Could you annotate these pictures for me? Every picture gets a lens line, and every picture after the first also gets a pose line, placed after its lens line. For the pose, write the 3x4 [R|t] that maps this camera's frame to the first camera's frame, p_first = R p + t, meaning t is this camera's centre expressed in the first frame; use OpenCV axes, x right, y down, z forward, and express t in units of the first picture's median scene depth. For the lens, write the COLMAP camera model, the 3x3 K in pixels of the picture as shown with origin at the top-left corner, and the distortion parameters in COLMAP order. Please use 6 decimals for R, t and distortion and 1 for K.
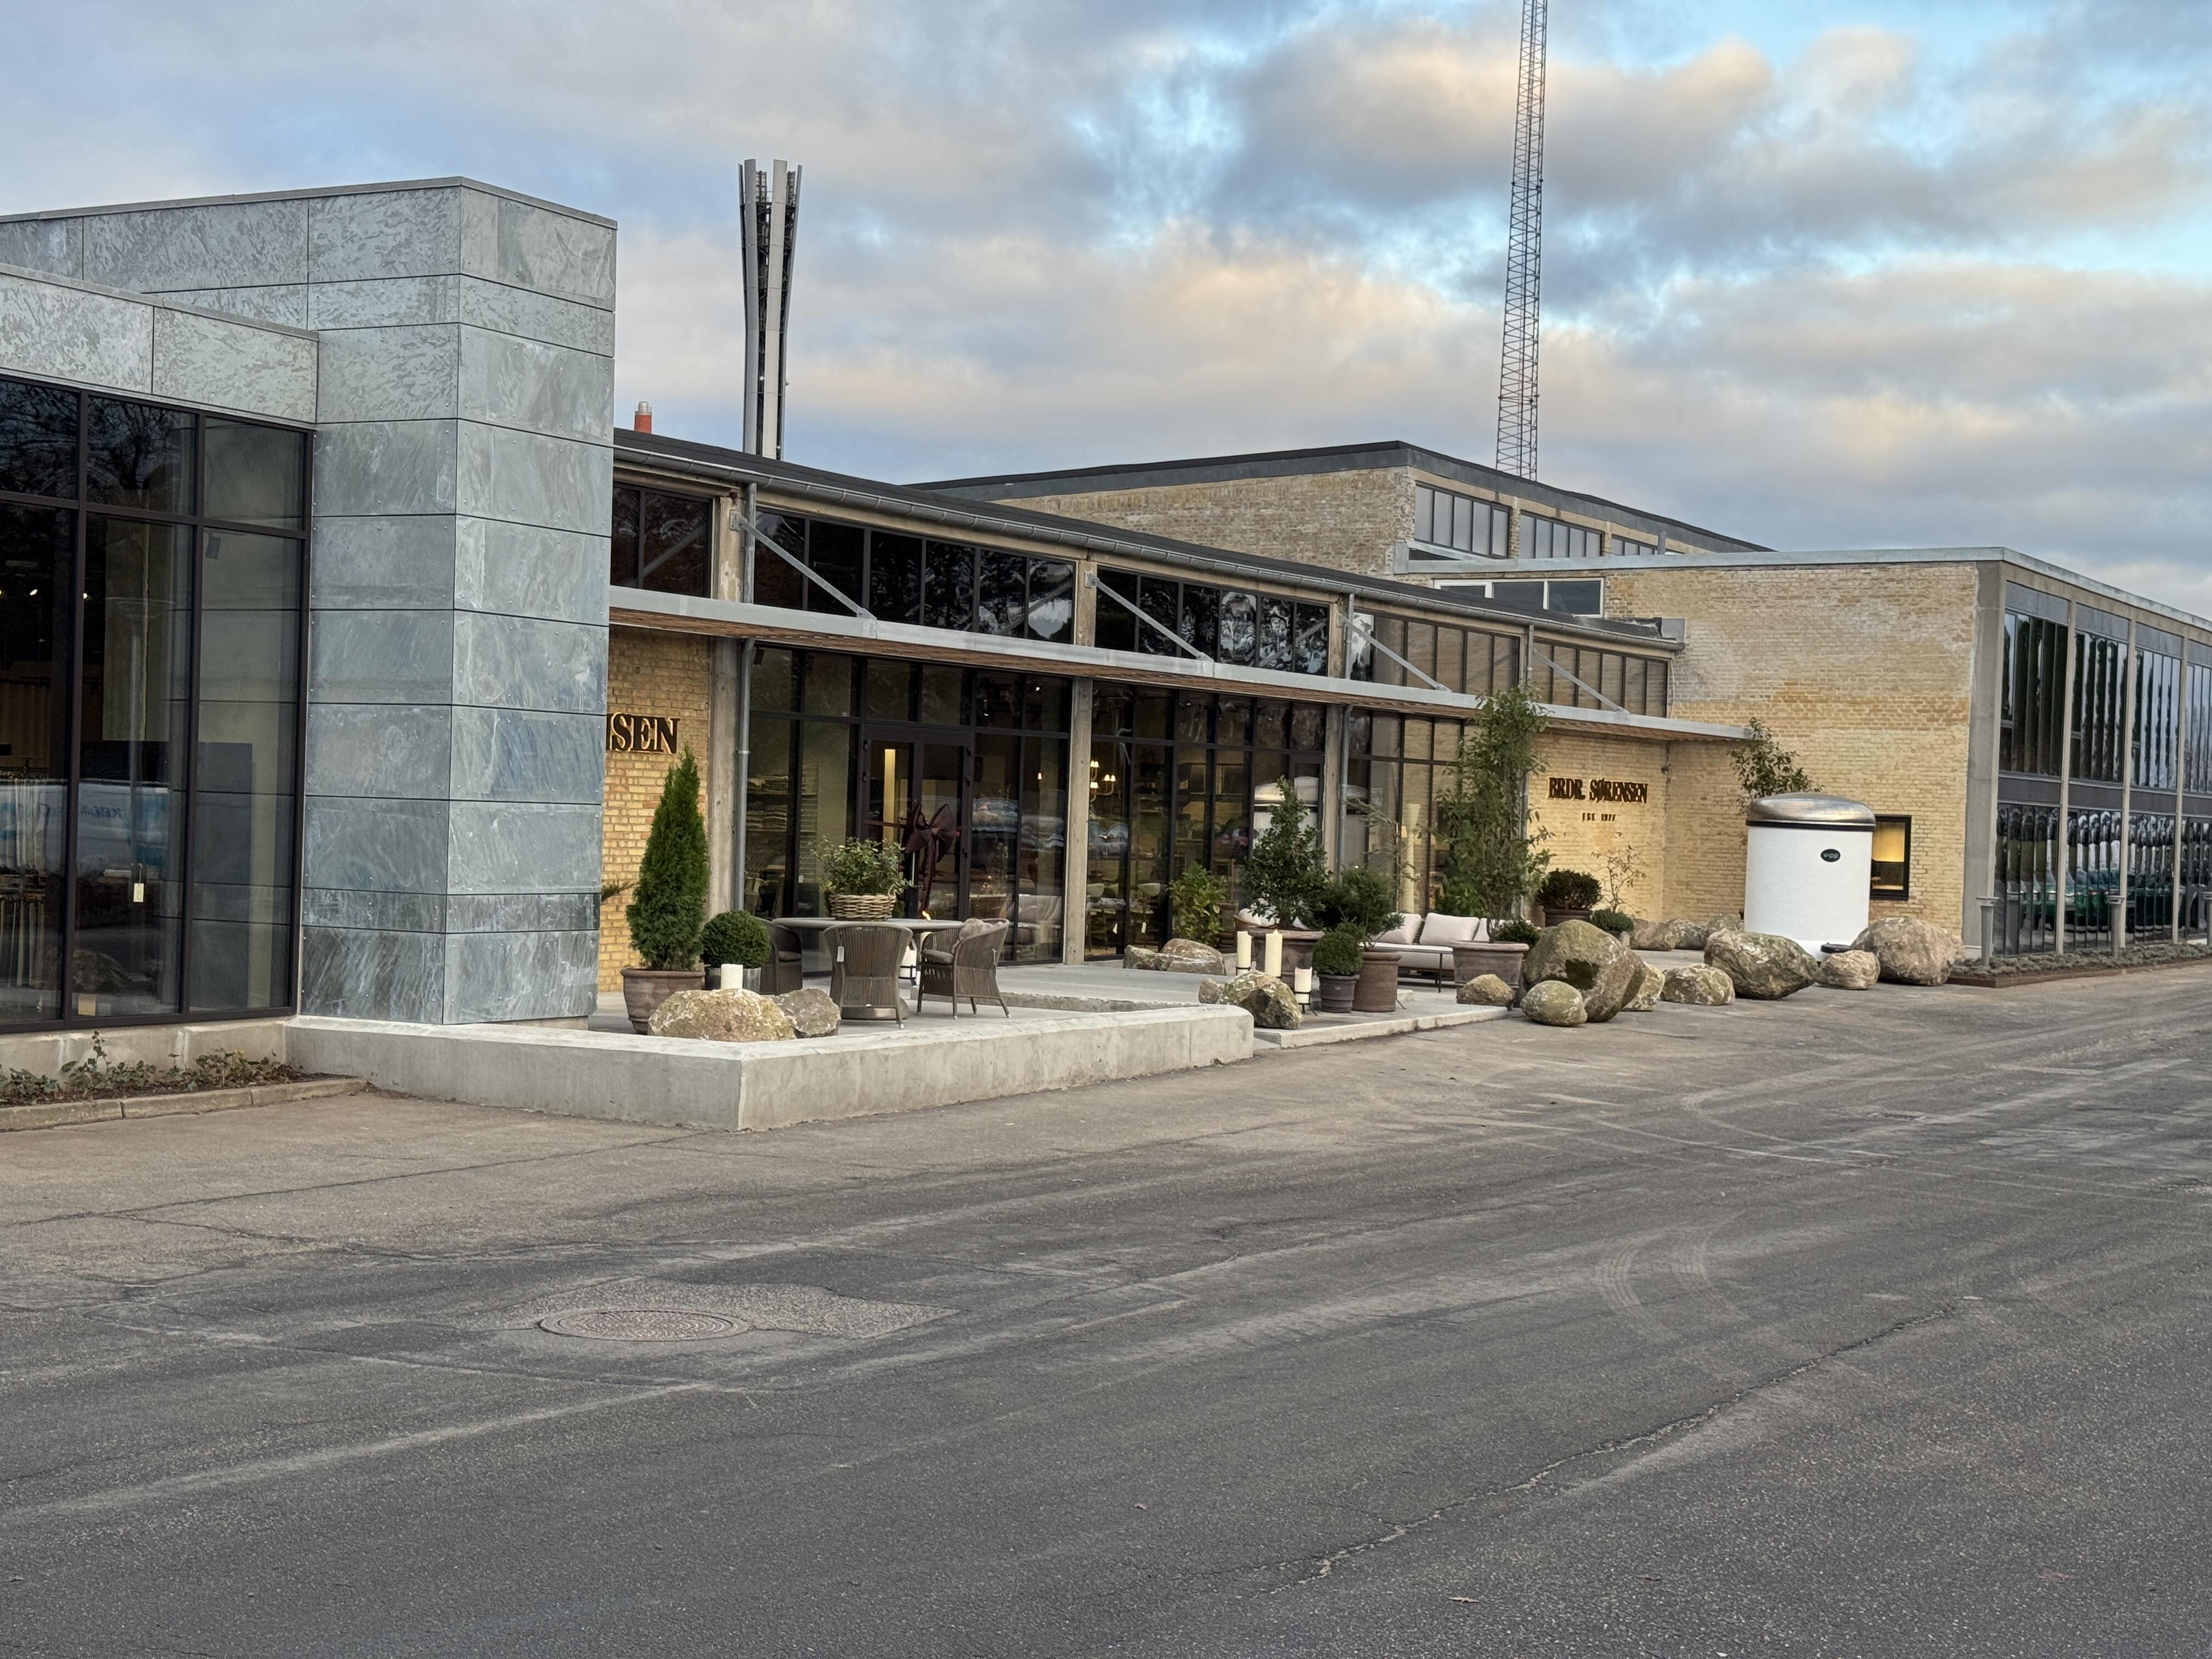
lens RADIAL K [[3373.0, 0, 1143.5], [0, 3373.0, 872.9], [0, 0, 1]] dist [0.110689, 0.000000]
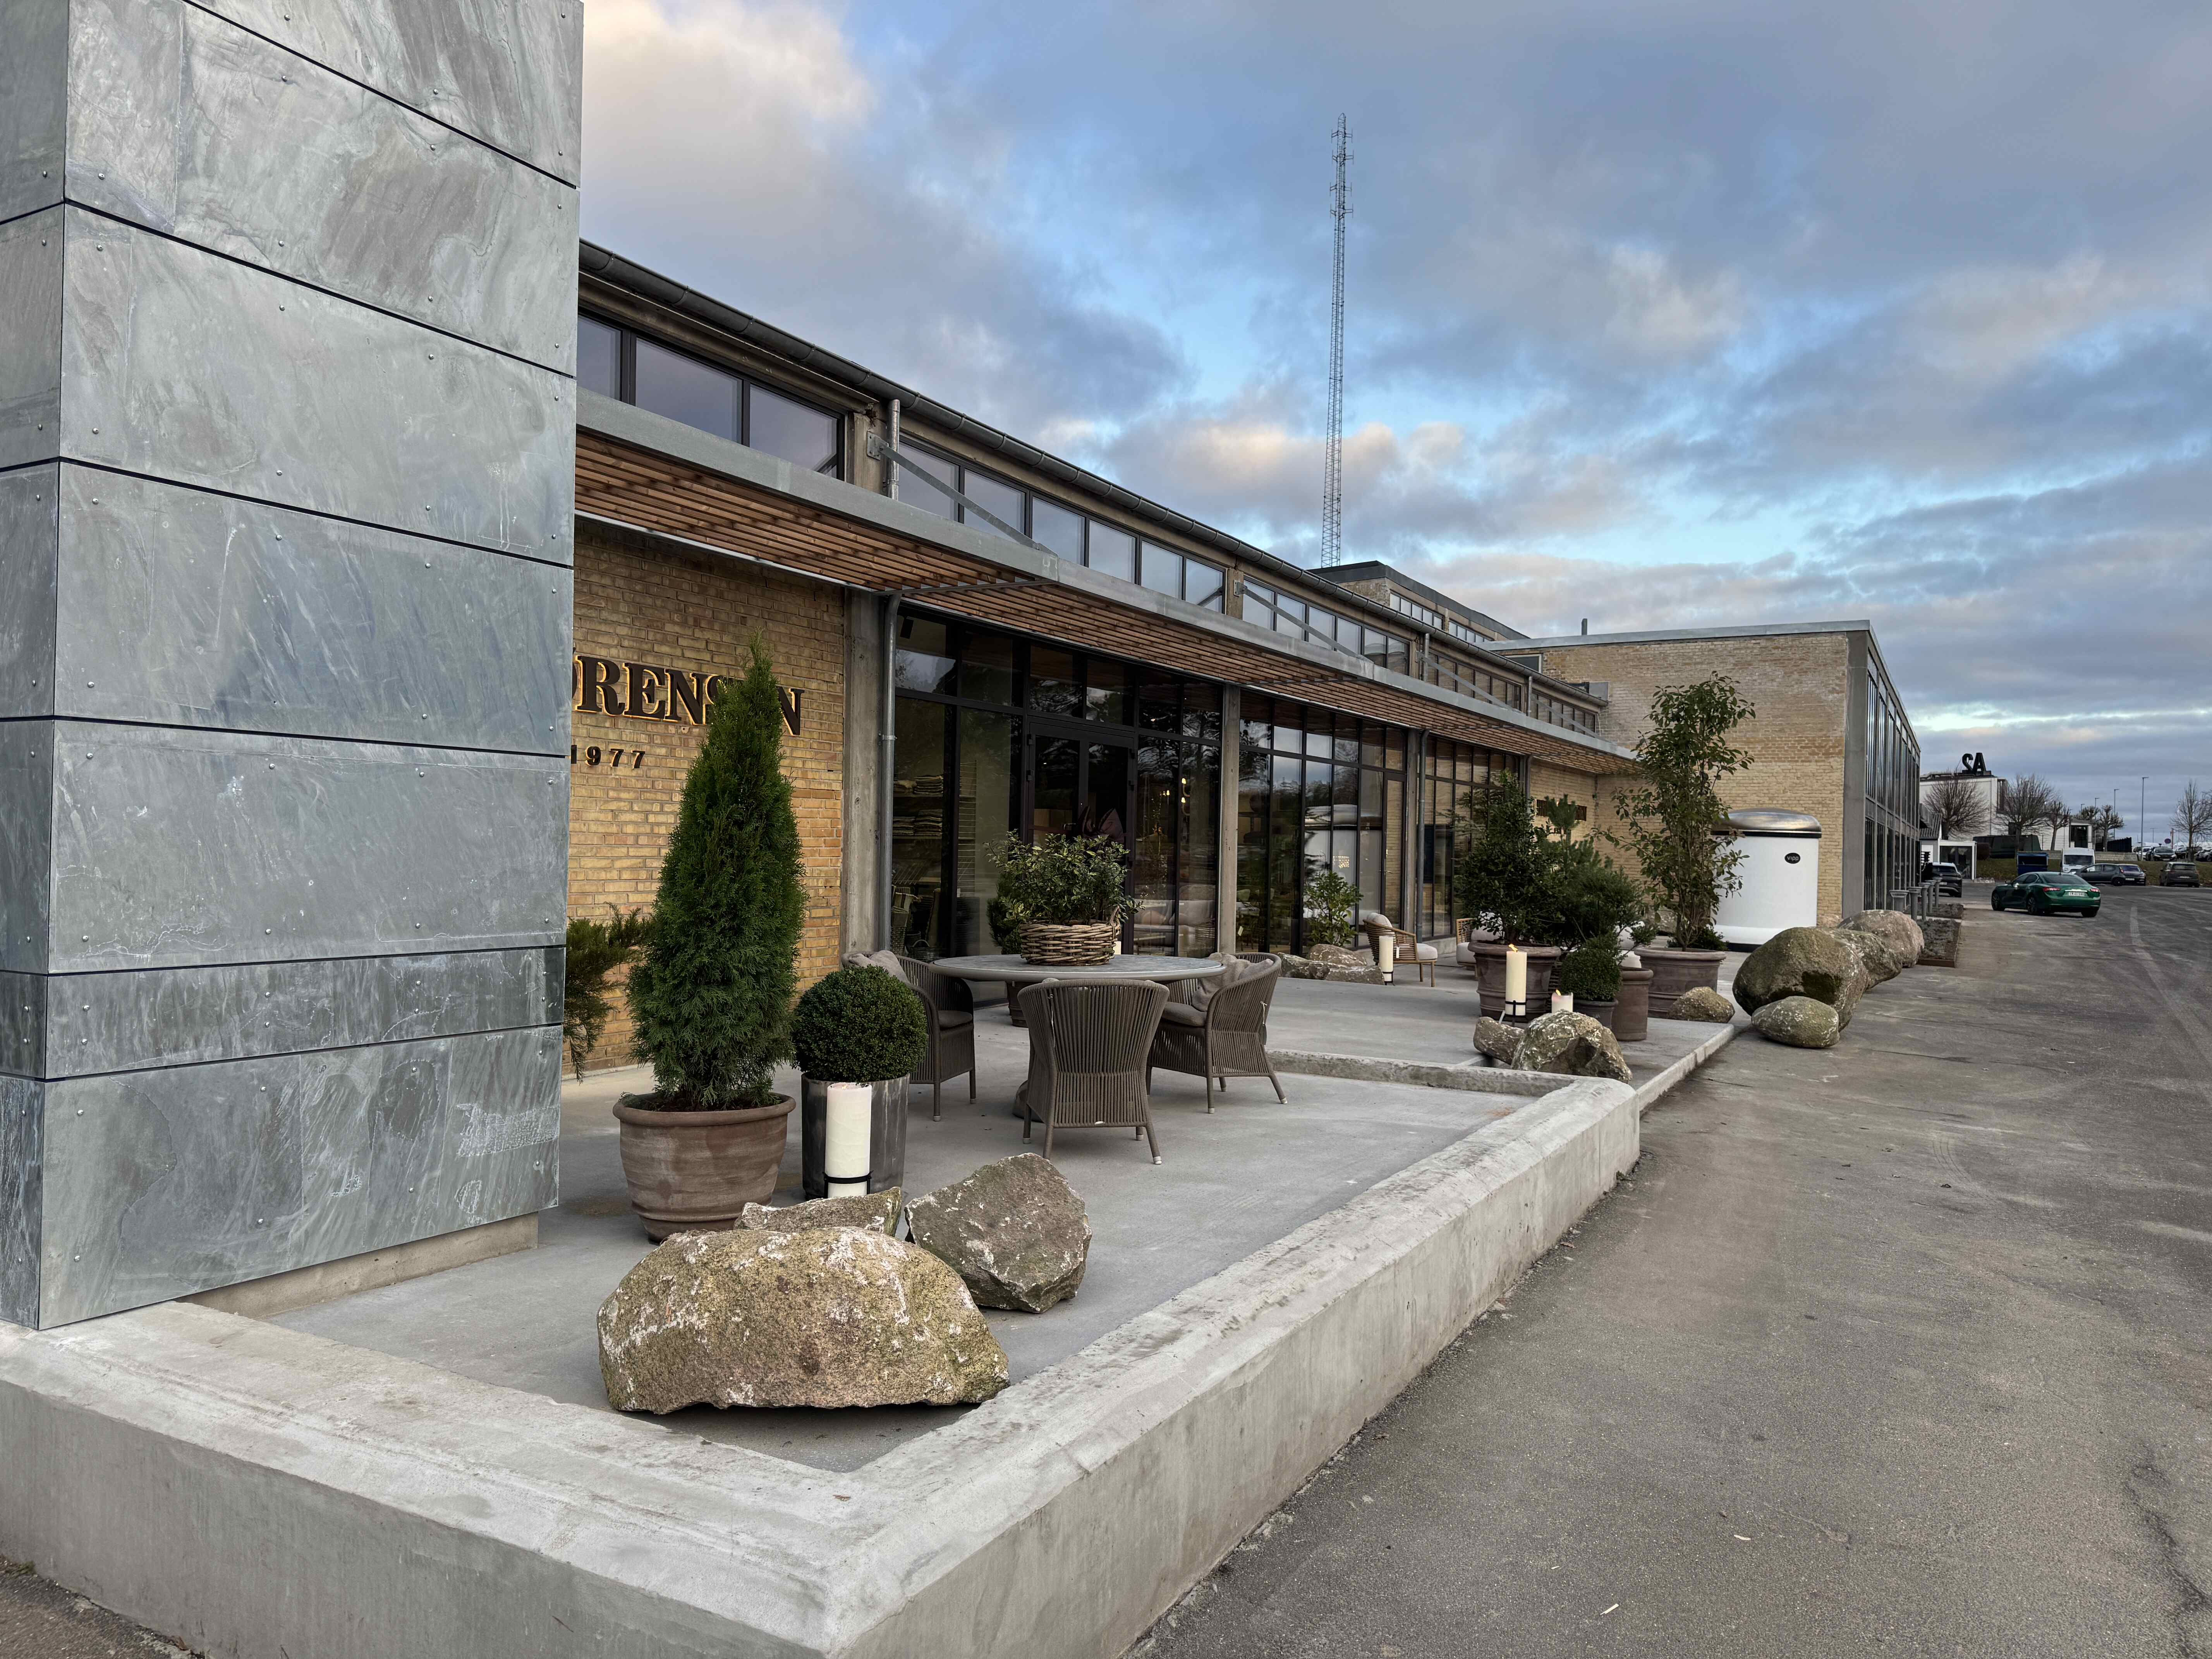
lens RADIAL K [[1503.1, 0, 1099.9], [0, 1503.1, 852.4], [0, 0, 1]] dist [0.068031, -0.002623]
pose [[0.999885, -0.011916, 0.009327, -0.079938], [0.012062, 0.999802, -0.015803, -0.002445], [-0.009137, 0.015913, 0.999832, 0.715775]]
